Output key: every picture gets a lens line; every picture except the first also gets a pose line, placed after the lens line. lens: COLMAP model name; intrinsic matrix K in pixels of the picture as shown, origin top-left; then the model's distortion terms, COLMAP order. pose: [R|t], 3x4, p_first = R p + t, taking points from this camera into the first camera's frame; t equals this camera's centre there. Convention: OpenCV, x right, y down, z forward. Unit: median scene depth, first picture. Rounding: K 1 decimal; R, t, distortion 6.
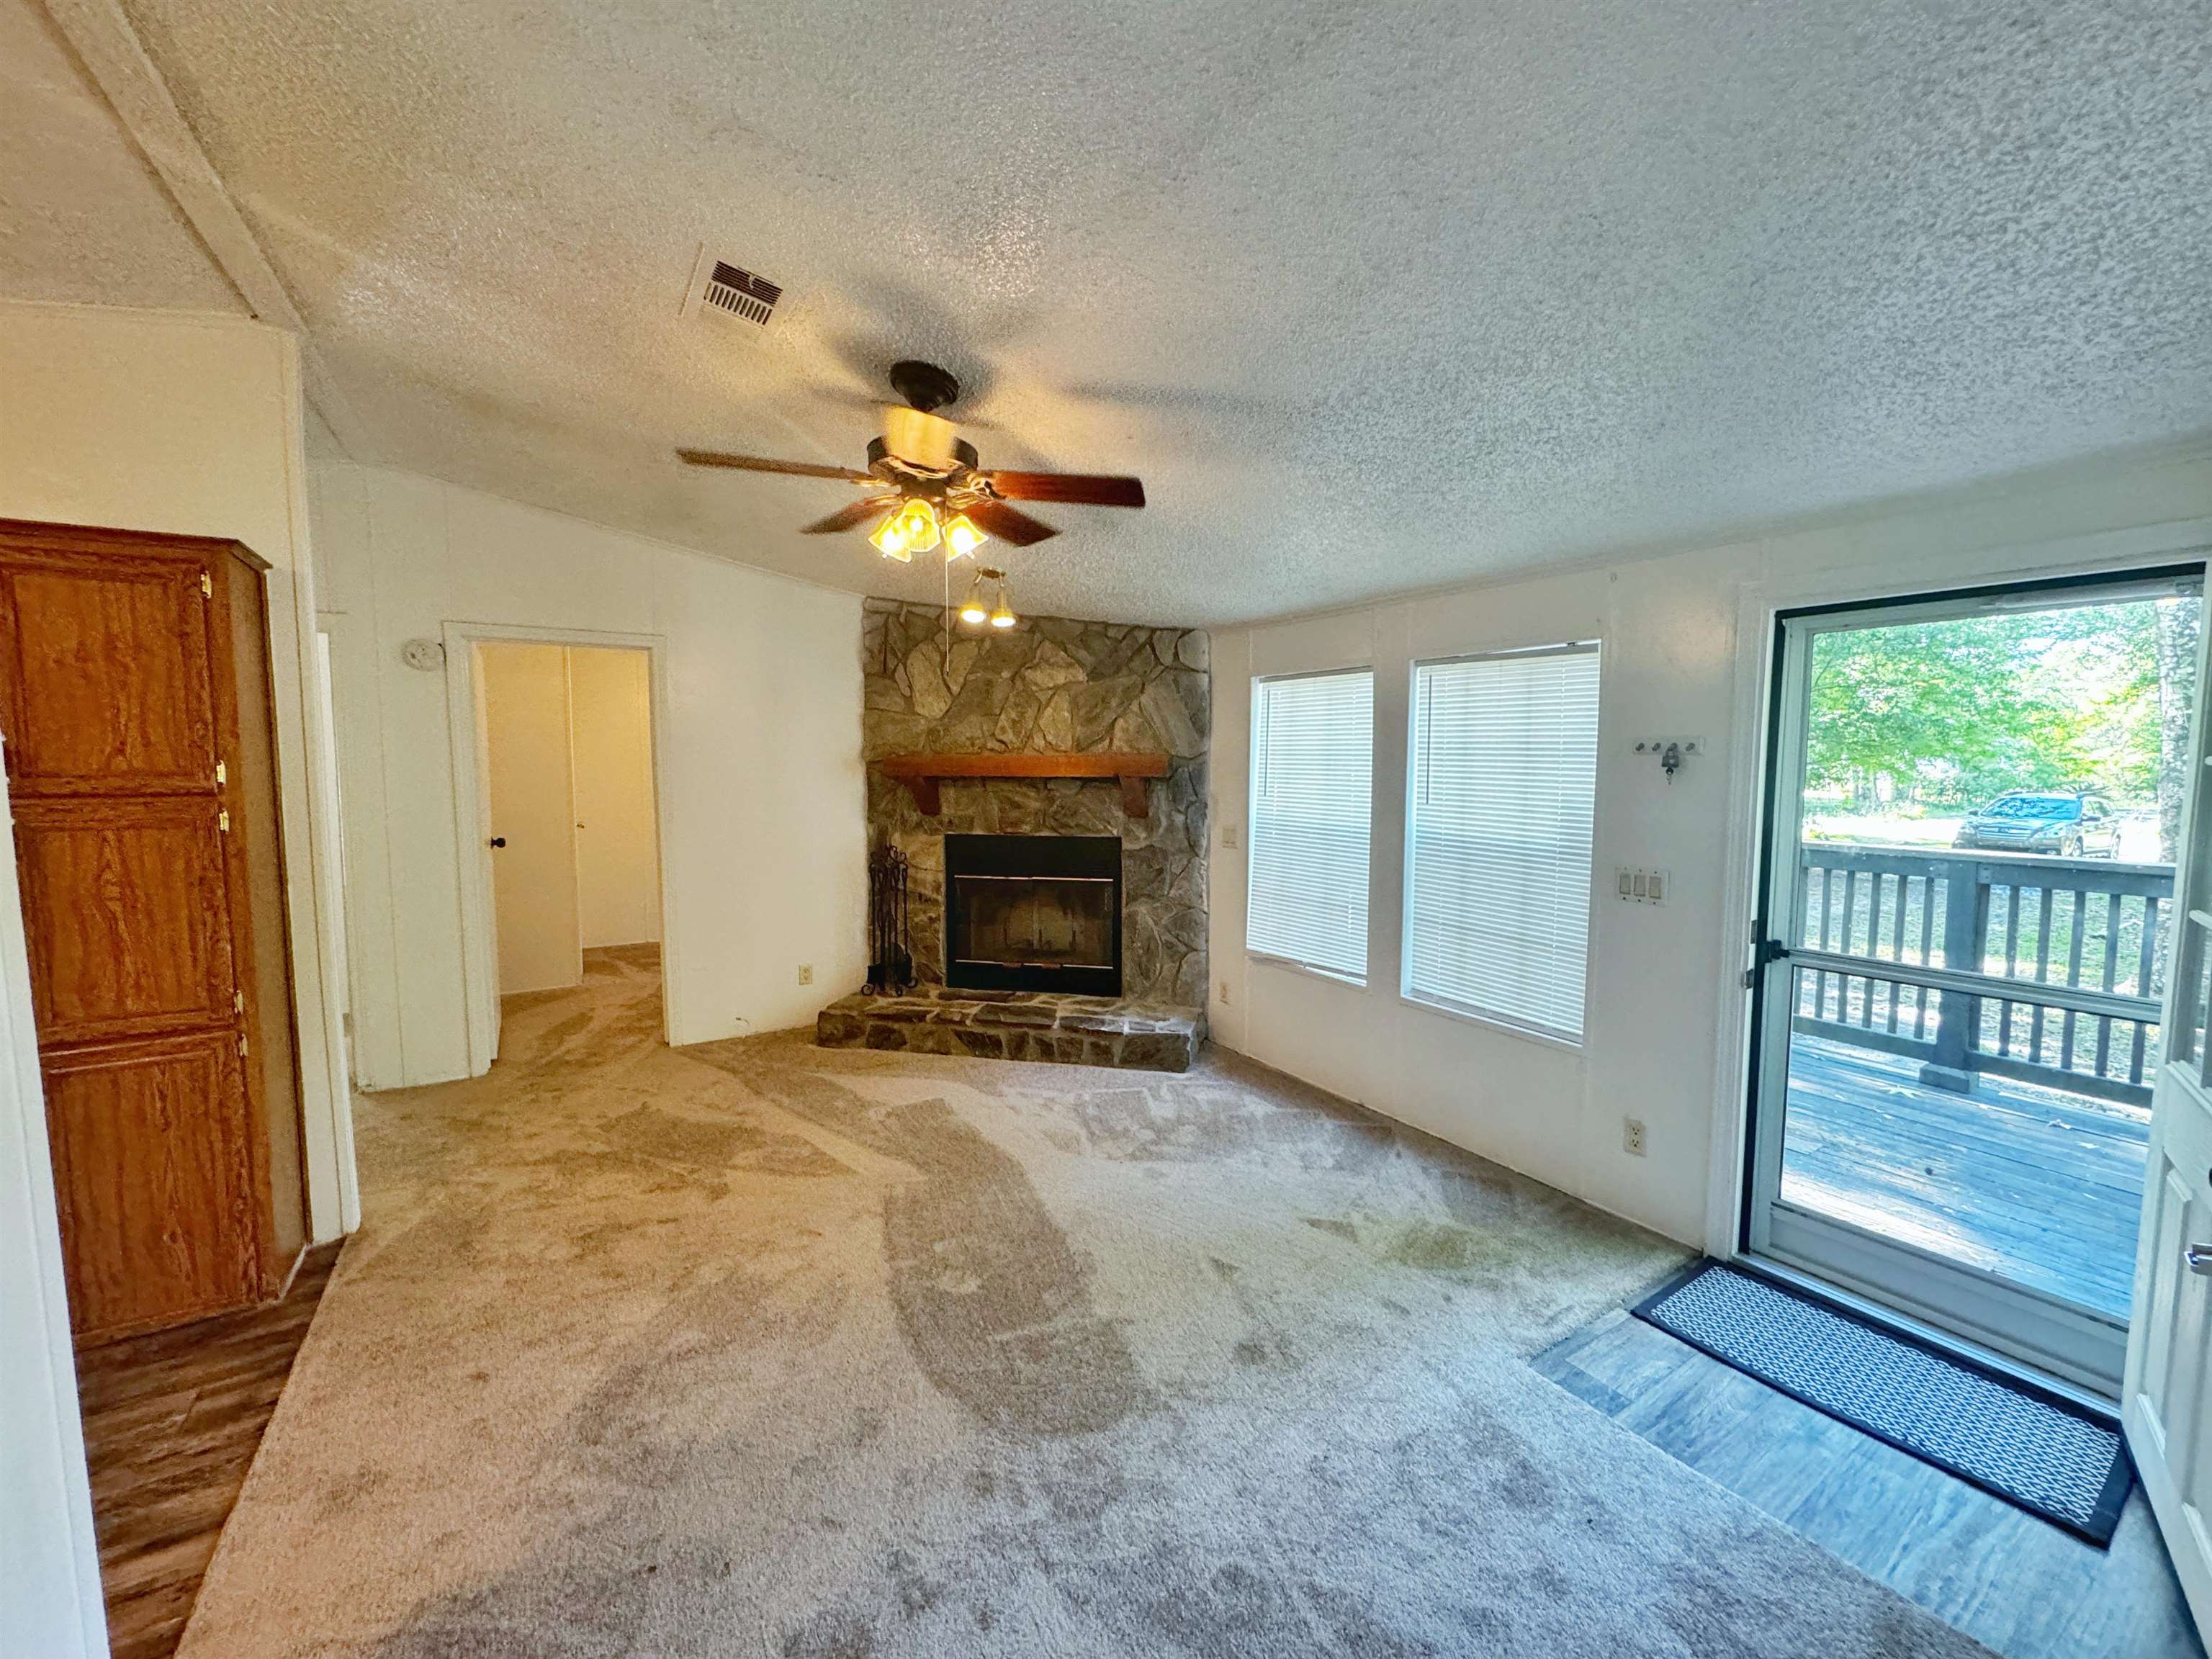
lens RADIAL K [[881.5, 0, 1111.3], [0, 881.5, 831.6], [0, 0, 1]] dist [-0.000360, -0.000093]
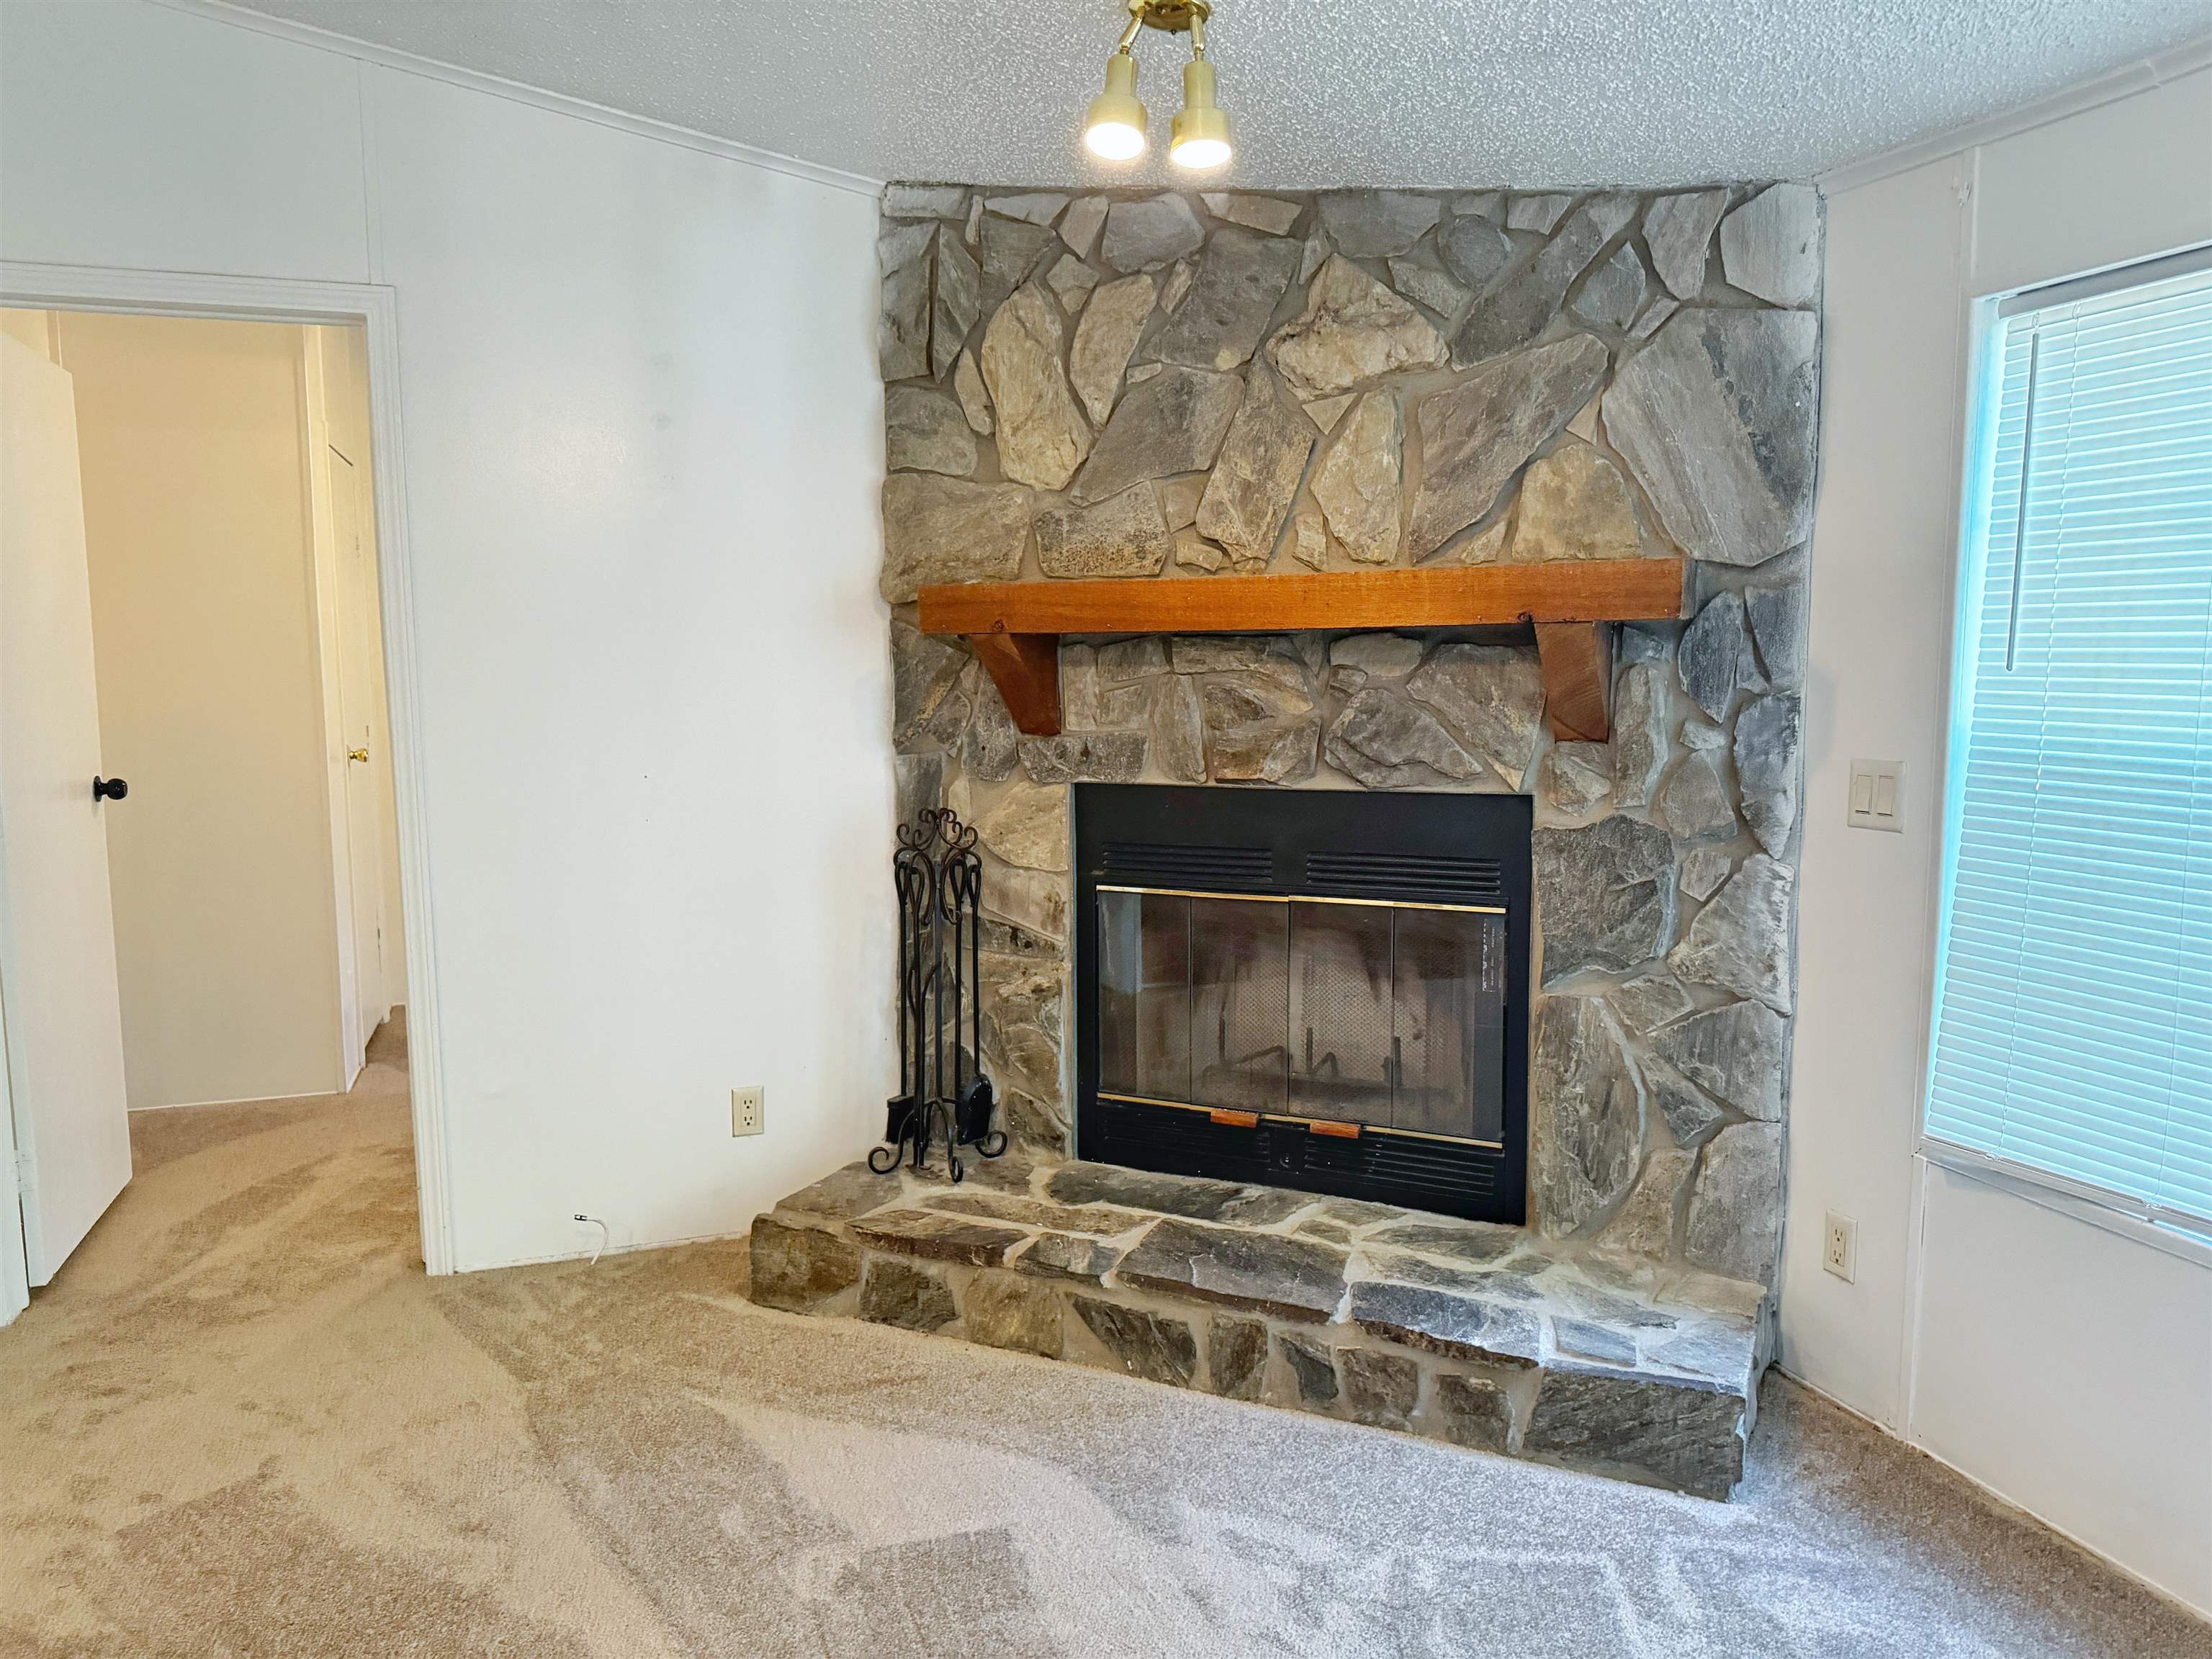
lens RADIAL K [[1553.4, 0, 1114.3], [0, 1553.4, 839.0], [0, 0, 1]] dist [0.165803, -0.316858]
pose [[0.974004, 0.018764, -0.225751, -0.010767], [-0.011000, 0.999306, 0.035600, 0.003535], [0.226262, -0.032191, 0.973534, 0.334617]]
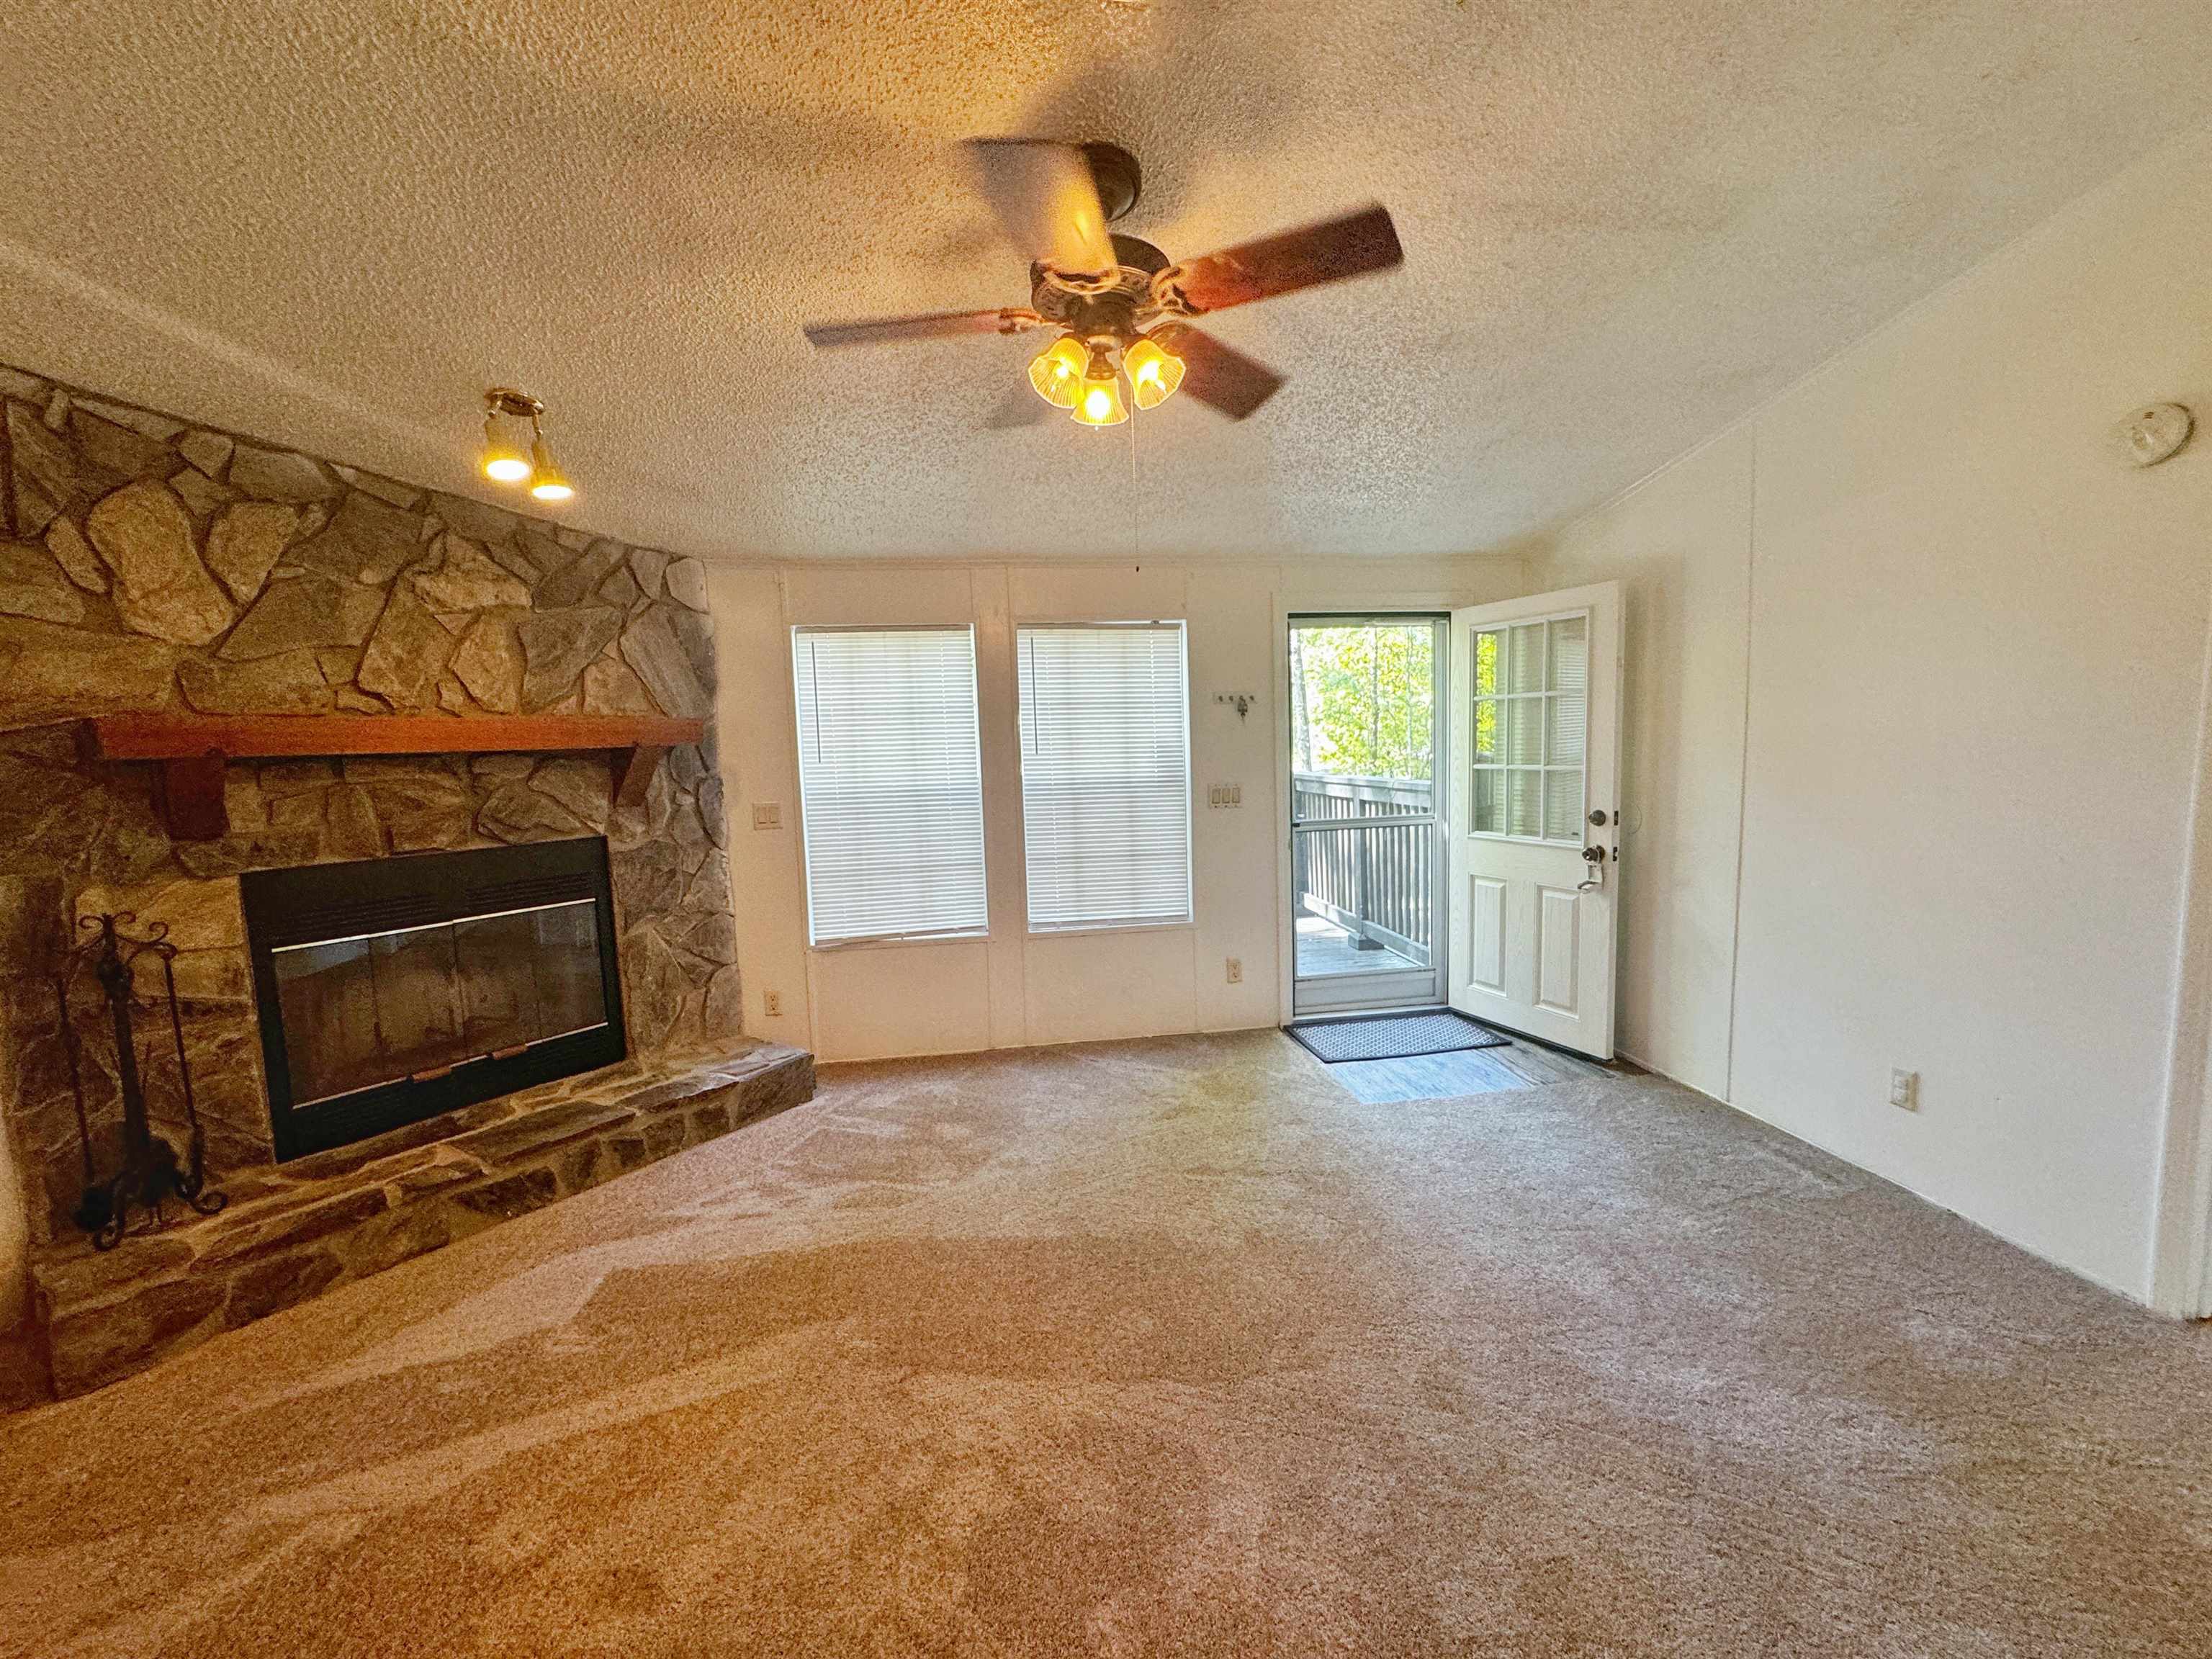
lens RADIAL K [[881.5, 0, 1111.3], [0, 881.5, 831.6], [0, 0, 1]] dist [-0.000360, -0.000093]
pose [[0.409716, -0.106828, 0.905936, -0.473073], [0.112517, 0.991454, 0.066025, 0.002046], [-0.905247, 0.074881, 0.418234, 0.346157]]
